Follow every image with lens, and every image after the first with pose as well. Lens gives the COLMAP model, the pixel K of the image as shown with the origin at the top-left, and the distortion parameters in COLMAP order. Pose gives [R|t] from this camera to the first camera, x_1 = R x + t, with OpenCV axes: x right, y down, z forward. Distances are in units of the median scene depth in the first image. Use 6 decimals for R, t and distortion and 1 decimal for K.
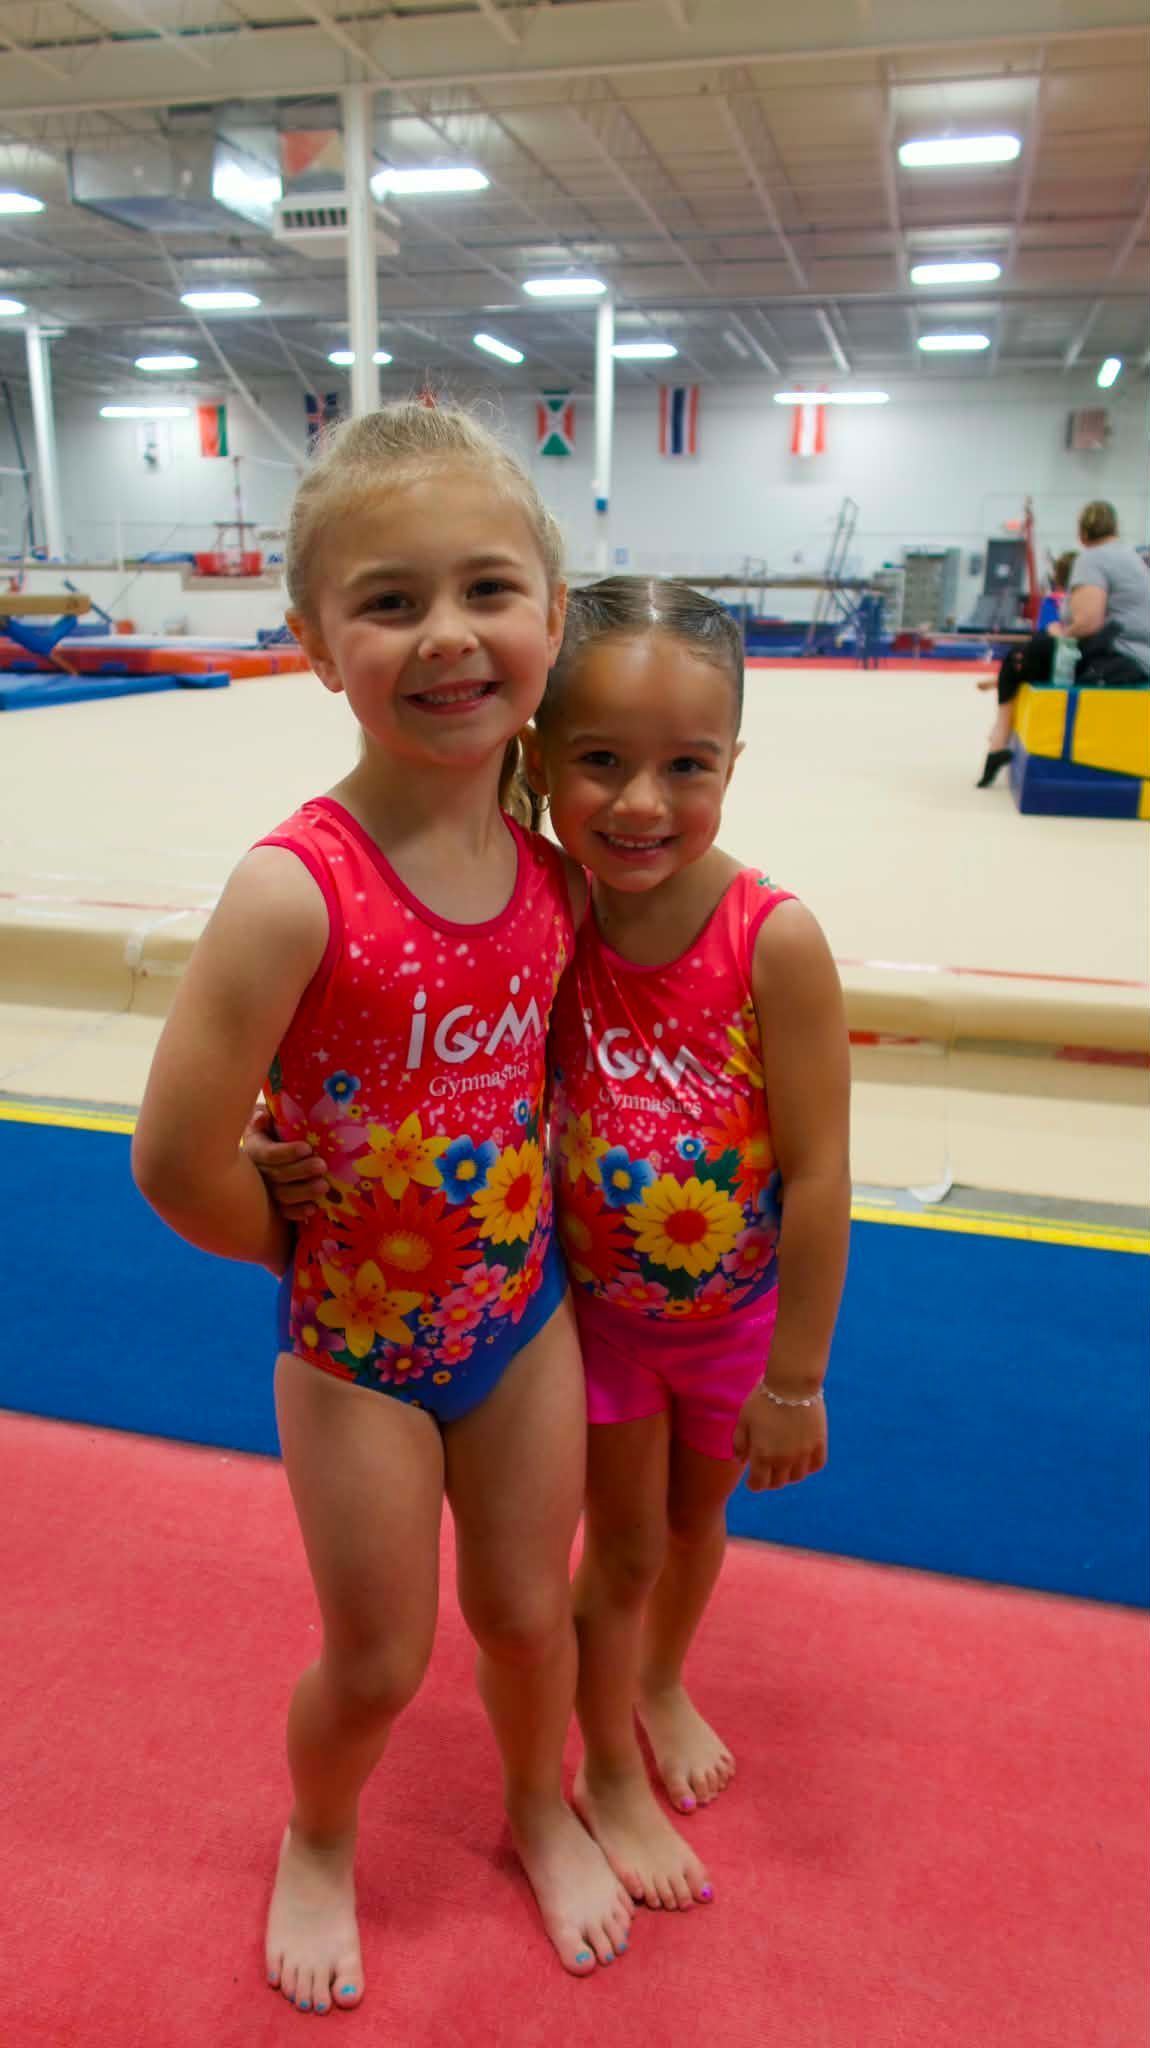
lens RADIAL K [[1460.1, 0, 575.0], [0, 1460.1, 1024.0], [0, 0, 1]] dist [0.008217, -0.002619]
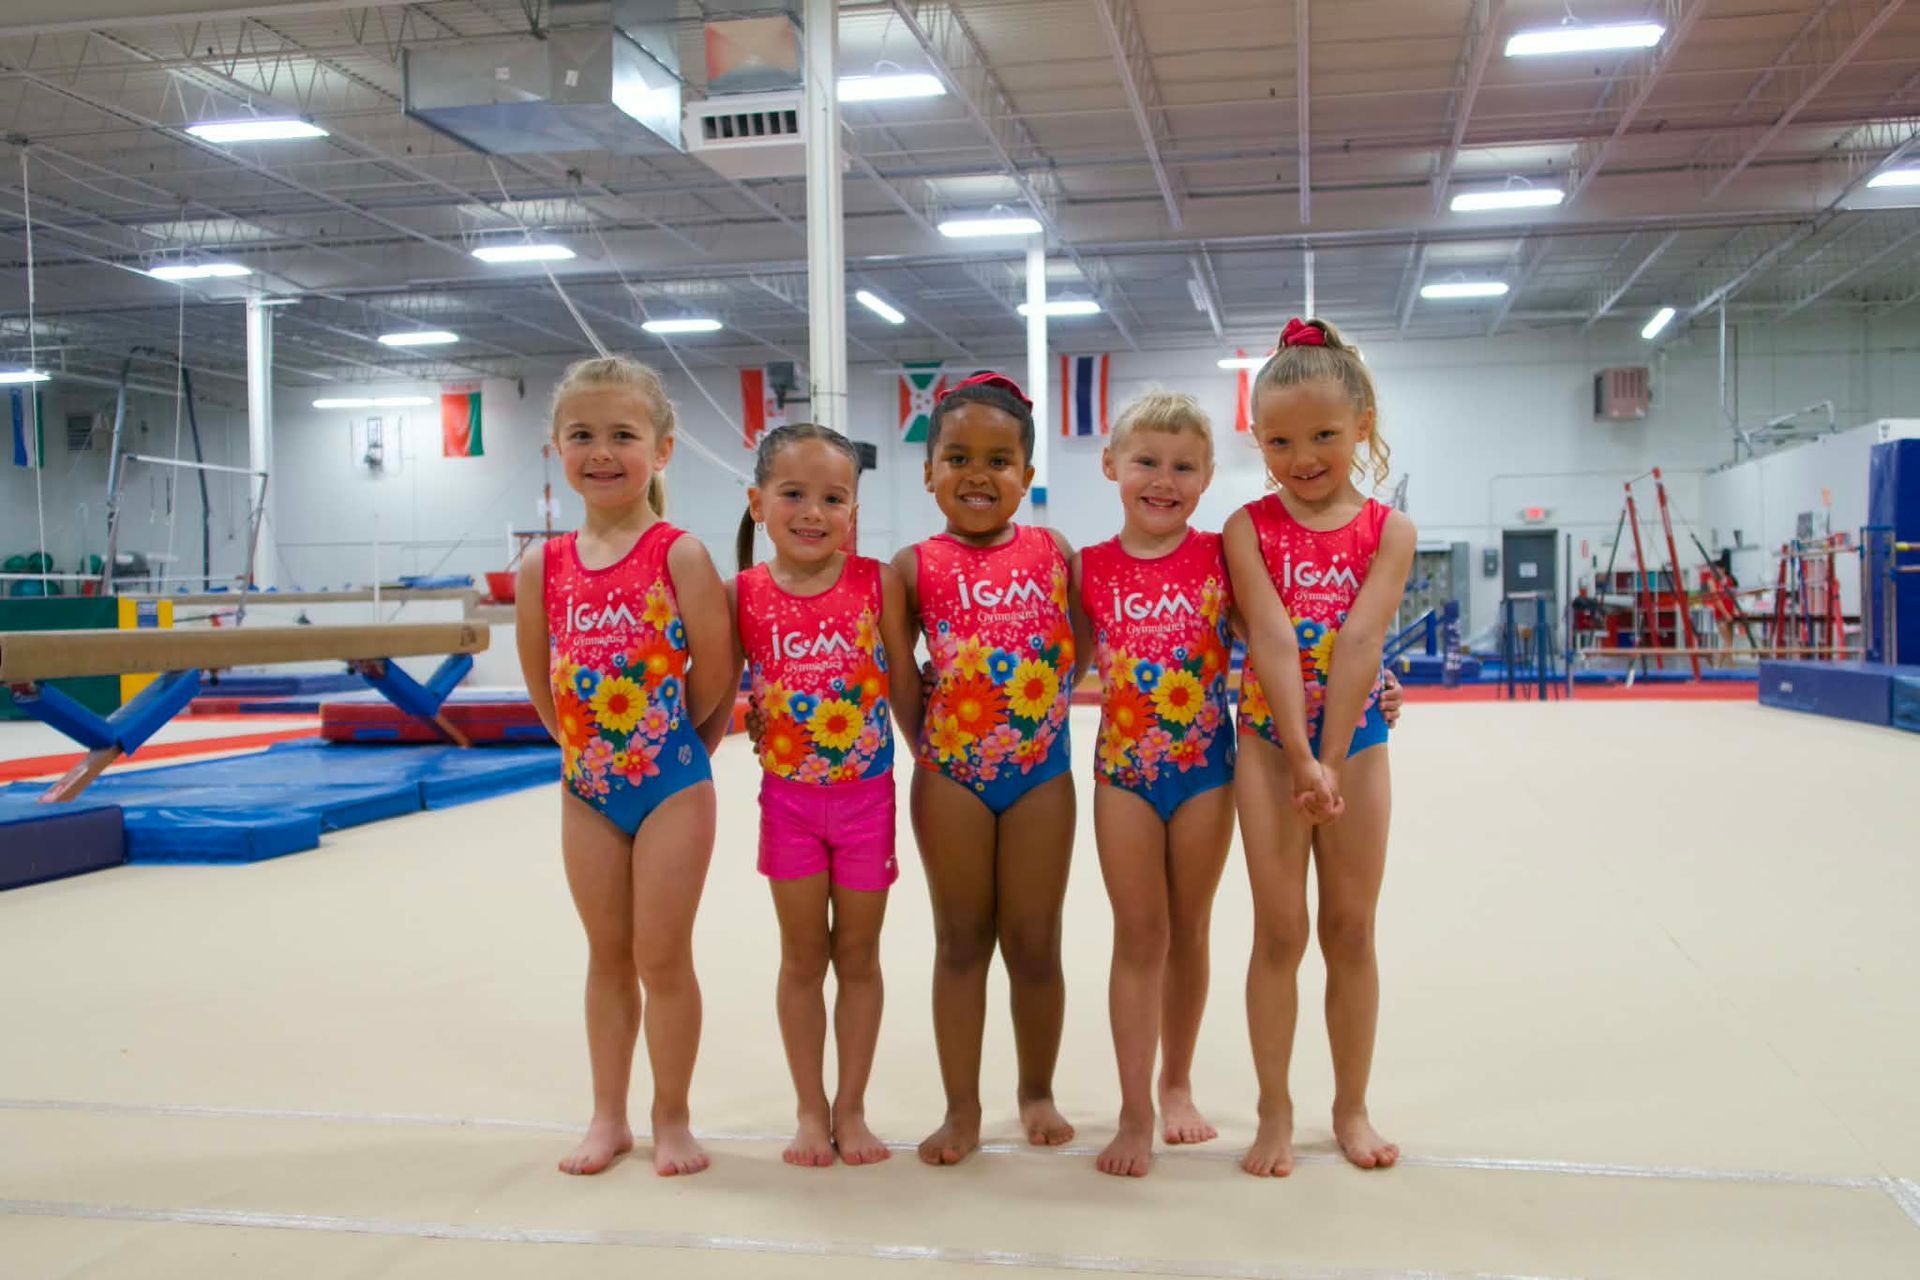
lens RADIAL K [[1937.3, 0, 960.0], [0, 1937.3, 640.0], [0, 0, 1]] dist [-0.001691, 0.003344]
pose [[0.997538, -0.030023, 0.063379, -0.079223], [0.046175, 0.961371, -0.271354, -0.020196], [-0.052784, 0.273612, 0.960391, 0.076280]]
